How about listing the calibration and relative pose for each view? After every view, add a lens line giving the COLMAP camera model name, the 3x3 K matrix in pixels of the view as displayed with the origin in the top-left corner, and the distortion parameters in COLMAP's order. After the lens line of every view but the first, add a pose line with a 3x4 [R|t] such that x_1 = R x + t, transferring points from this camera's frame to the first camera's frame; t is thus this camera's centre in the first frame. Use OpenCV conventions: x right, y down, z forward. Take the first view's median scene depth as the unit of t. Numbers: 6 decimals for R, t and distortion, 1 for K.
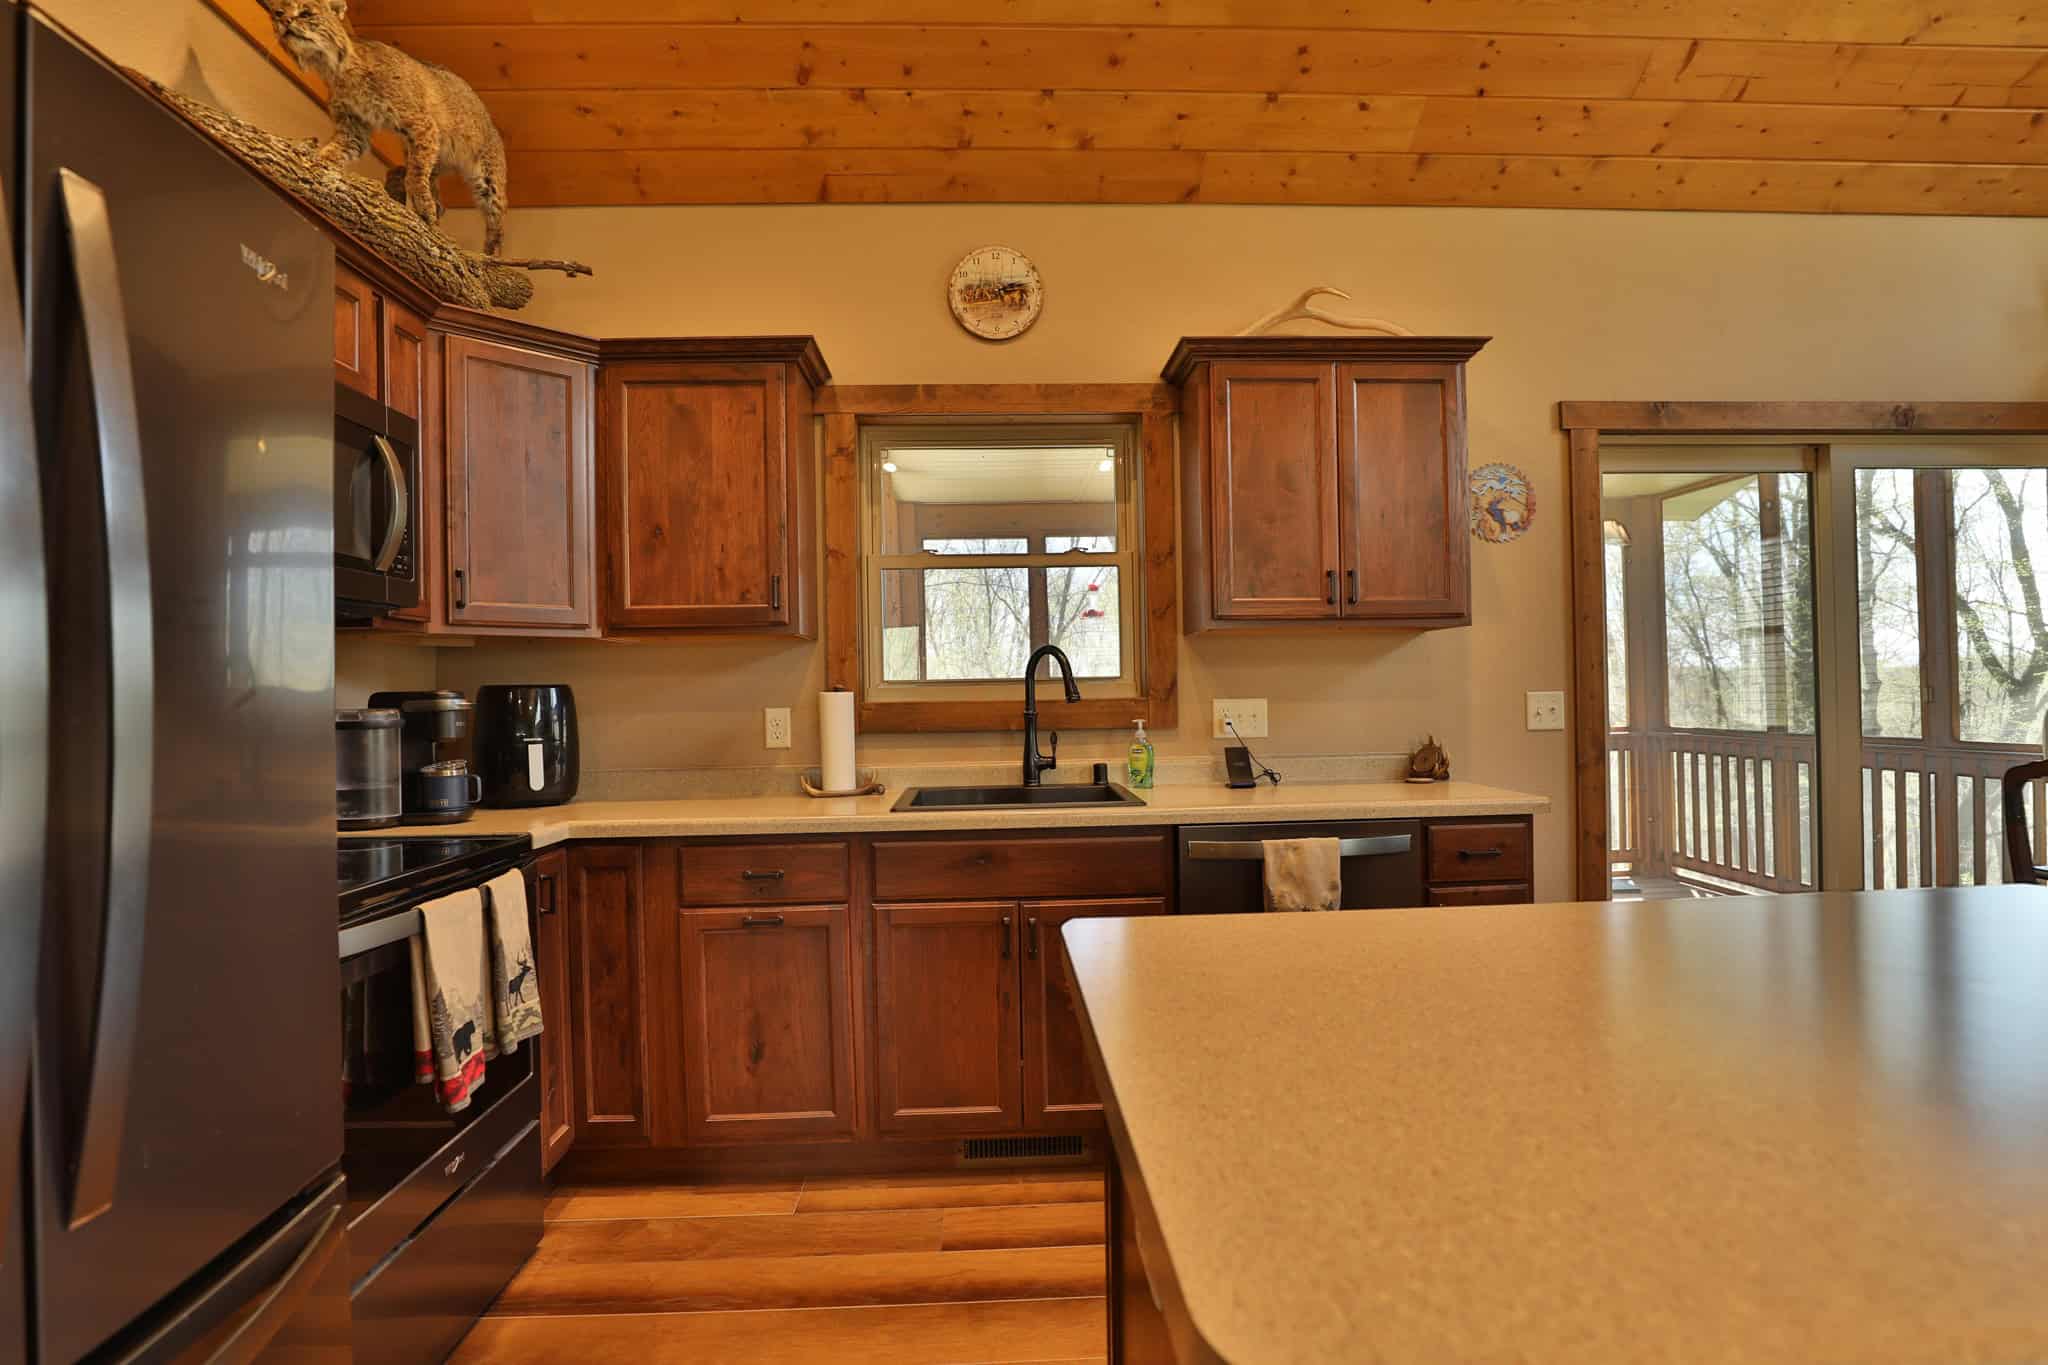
lens RADIAL K [[1041.0, 0, 1034.7], [0, 1041.0, 690.6], [0, 0, 1]] dist [-0.038542, 0.006757]
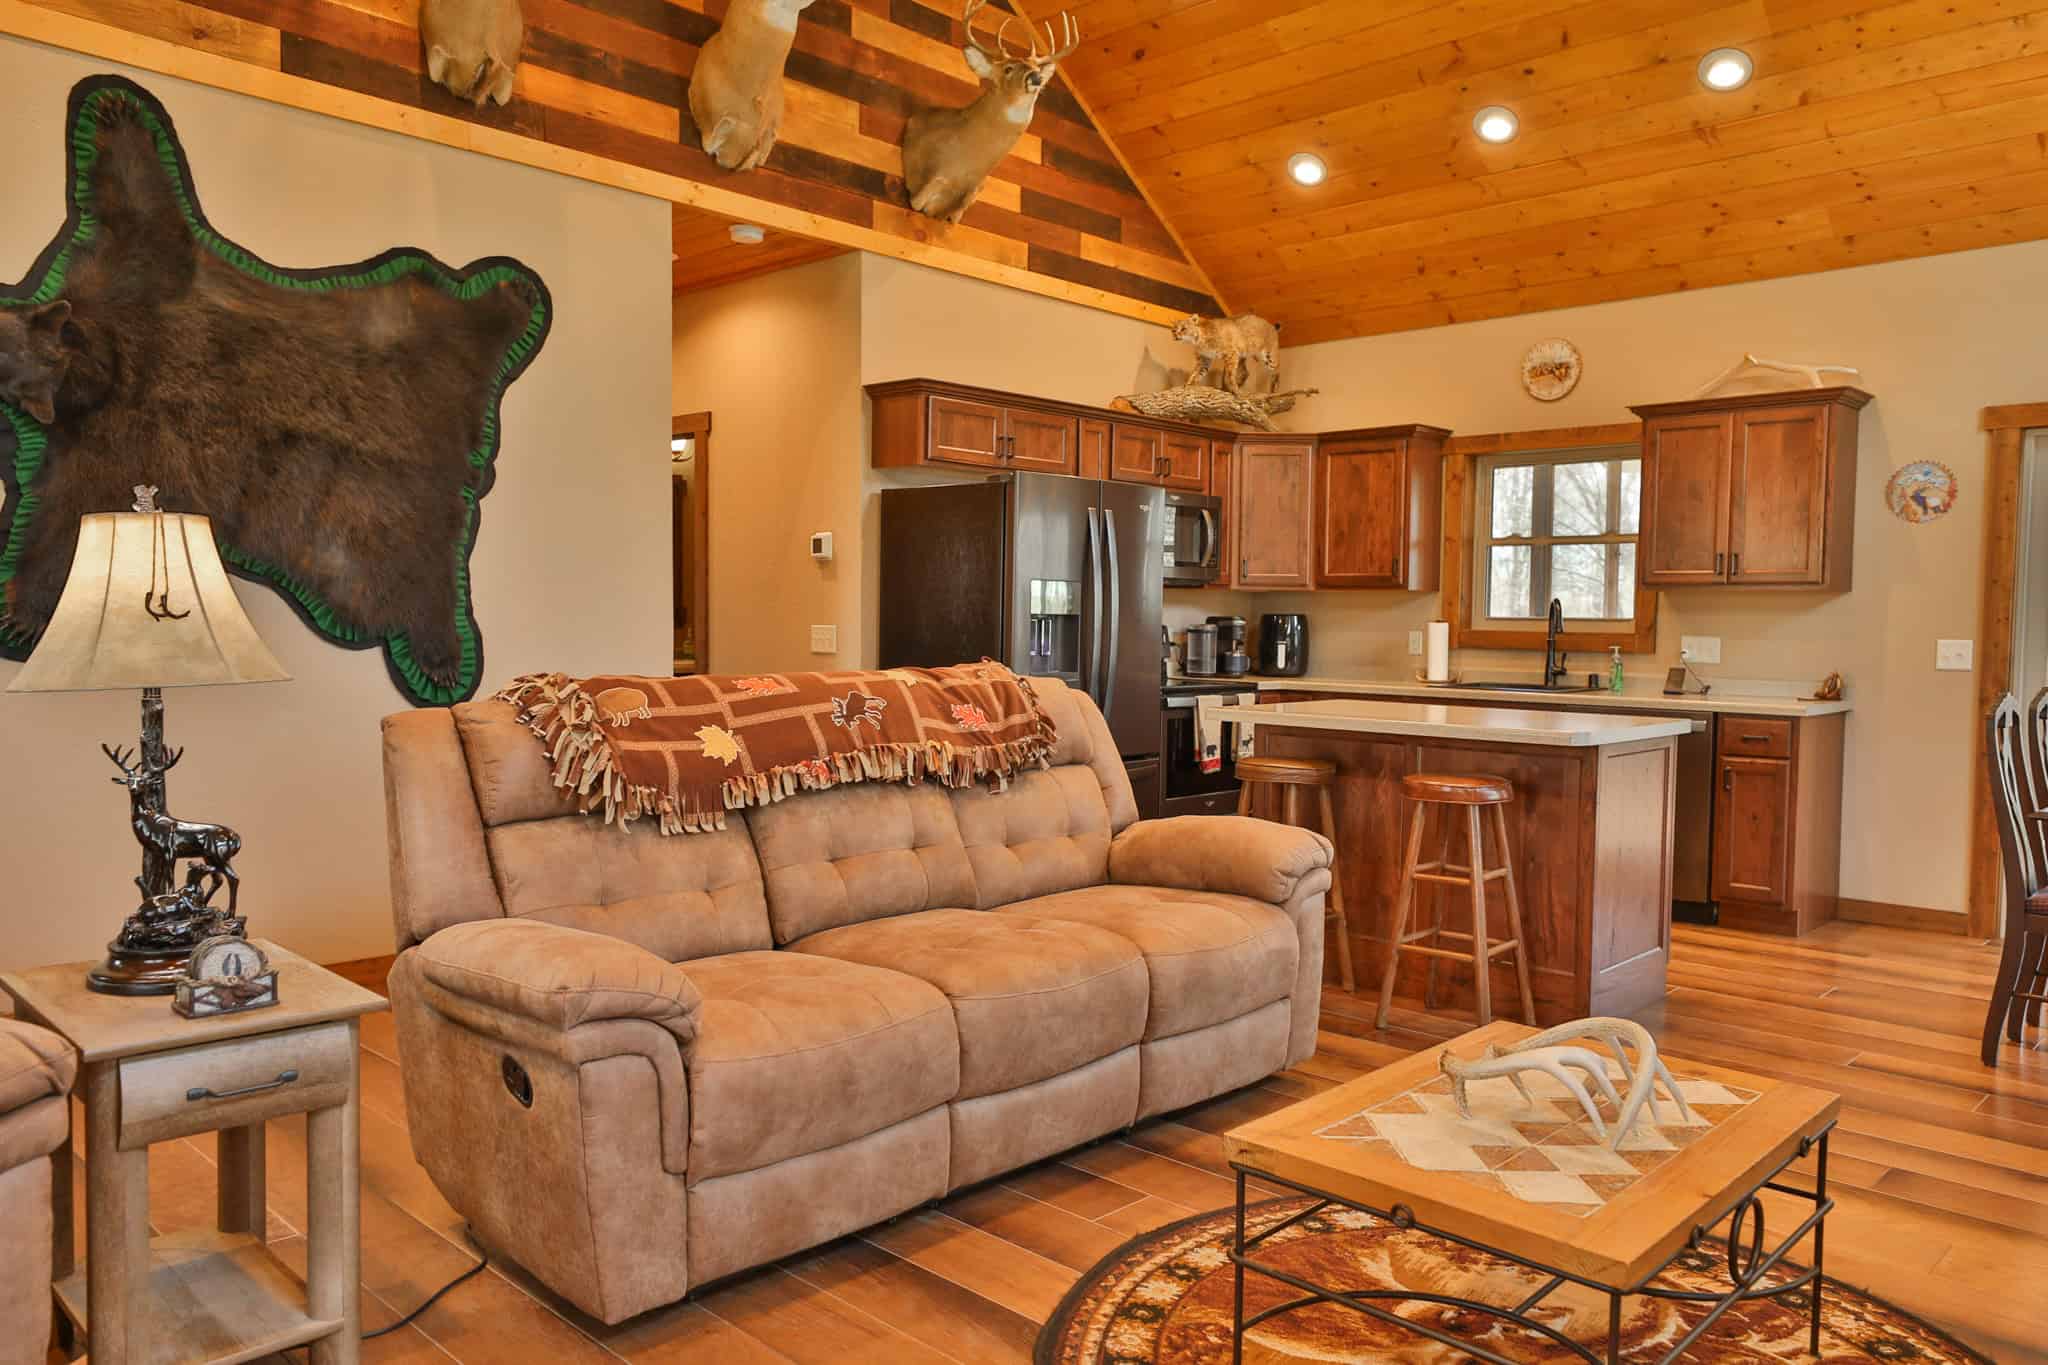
lens RADIAL K [[1451.0, 0, 1032.8], [0, 1451.0, 691.0], [0, 0, 1]] dist [-0.005504, 0.015954]
pose [[0.688422, 0.065325, -0.722363, 1.128416], [-0.023943, 0.997440, 0.067383, -0.032983], [0.724915, -0.029093, 0.688223, -1.180432]]
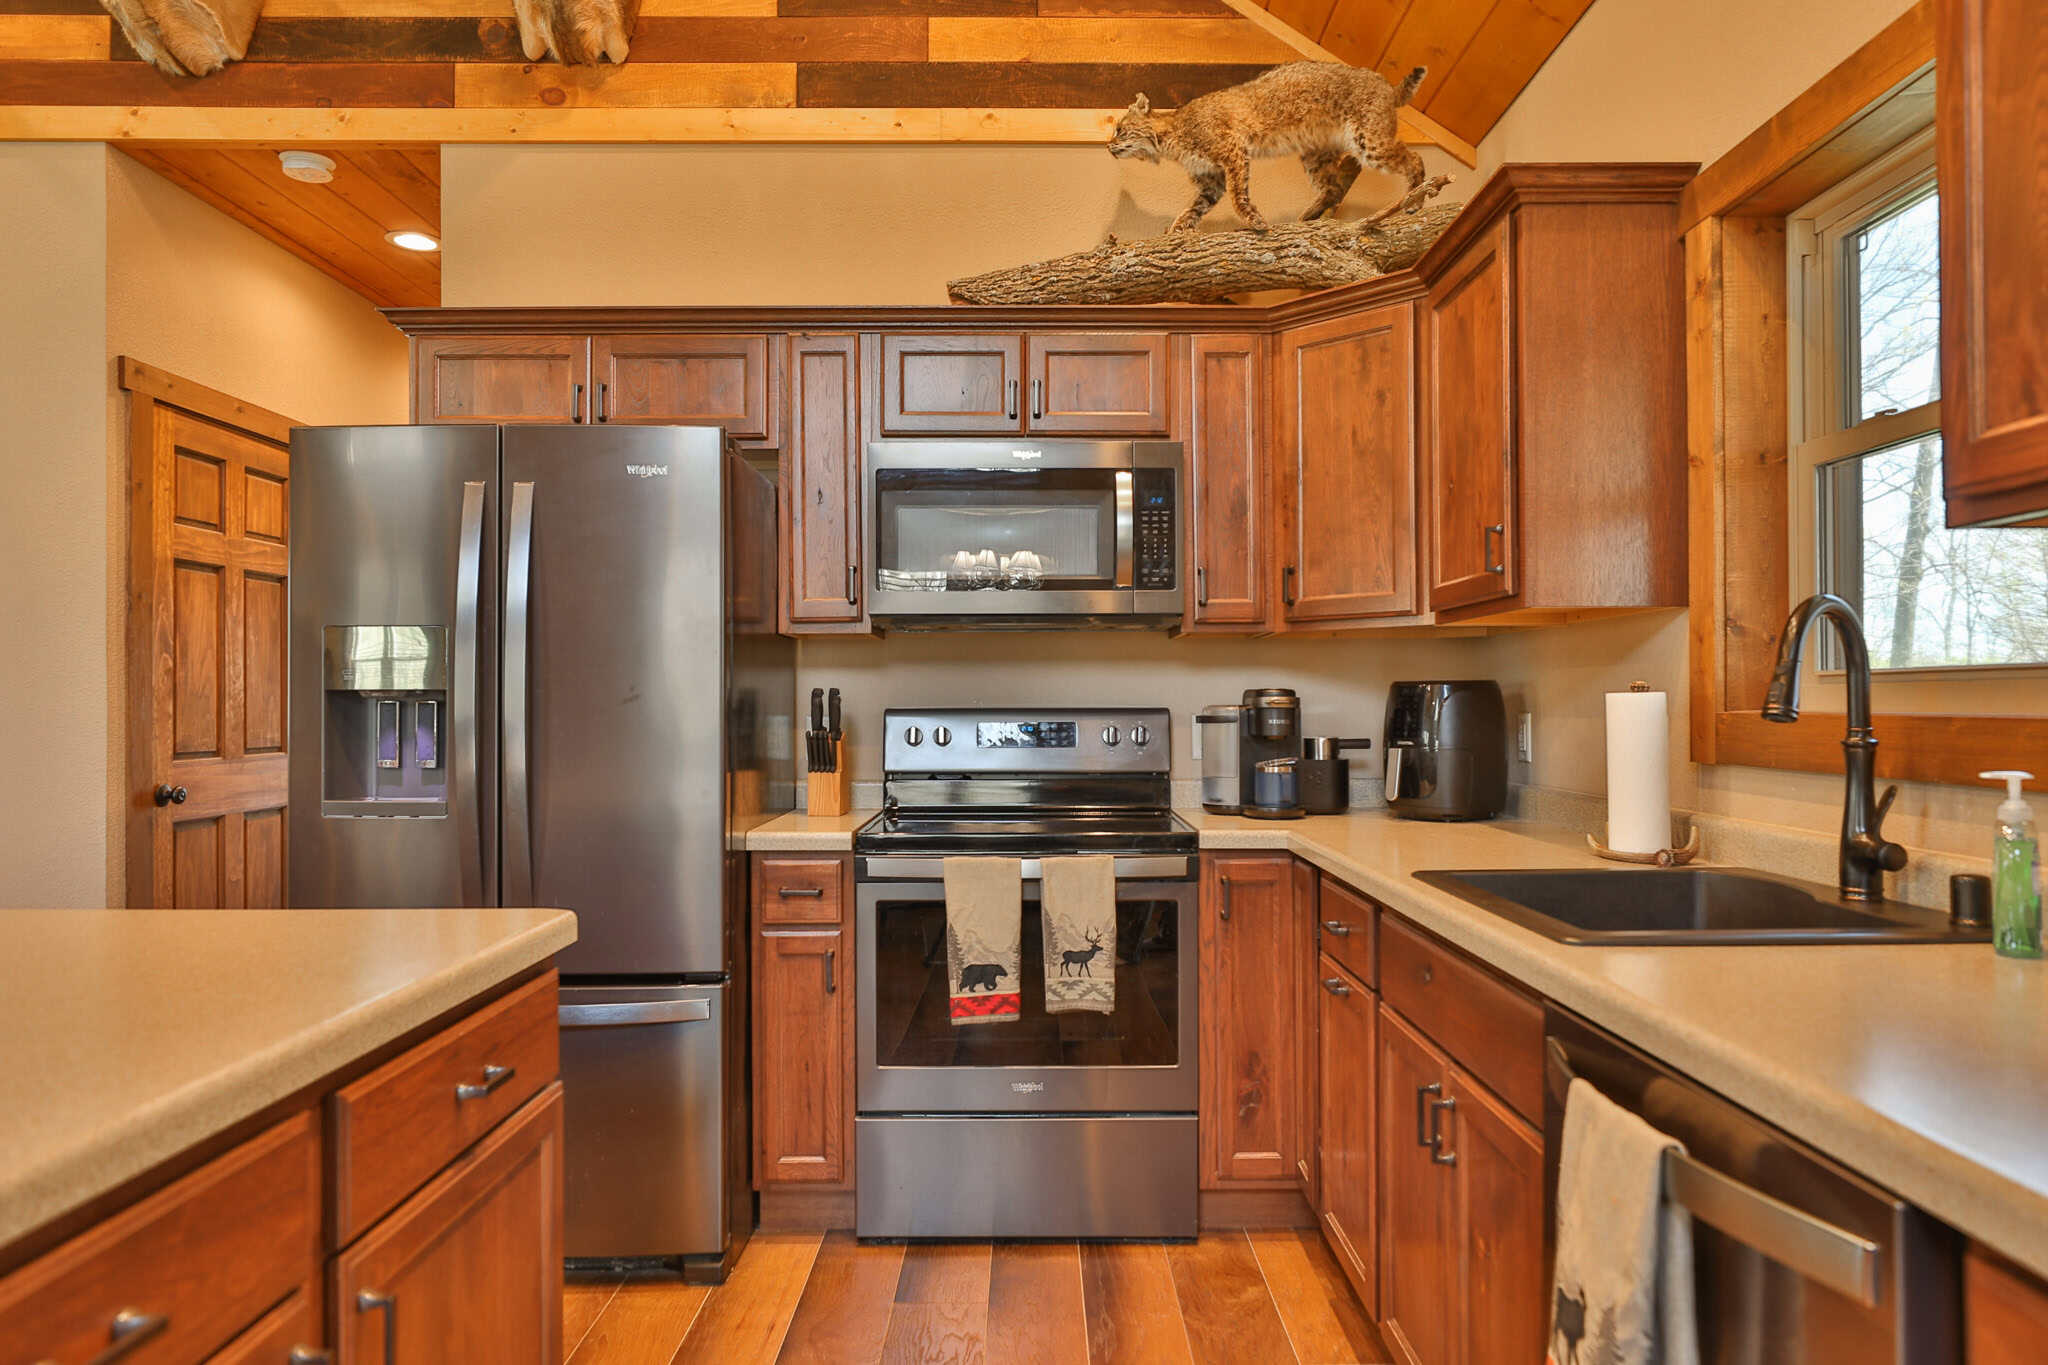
lens RADIAL K [[1318.5, 0, 1031.8], [0, 1318.5, 693.1], [0, 0, 1]] dist [-0.021324, 0.019958]
pose [[-0.044180, 0.010366, -0.998970, 0.630449], [0.006773, 0.999926, 0.010076, -0.008625], [0.999001, -0.006321, -0.044247, 0.701489]]
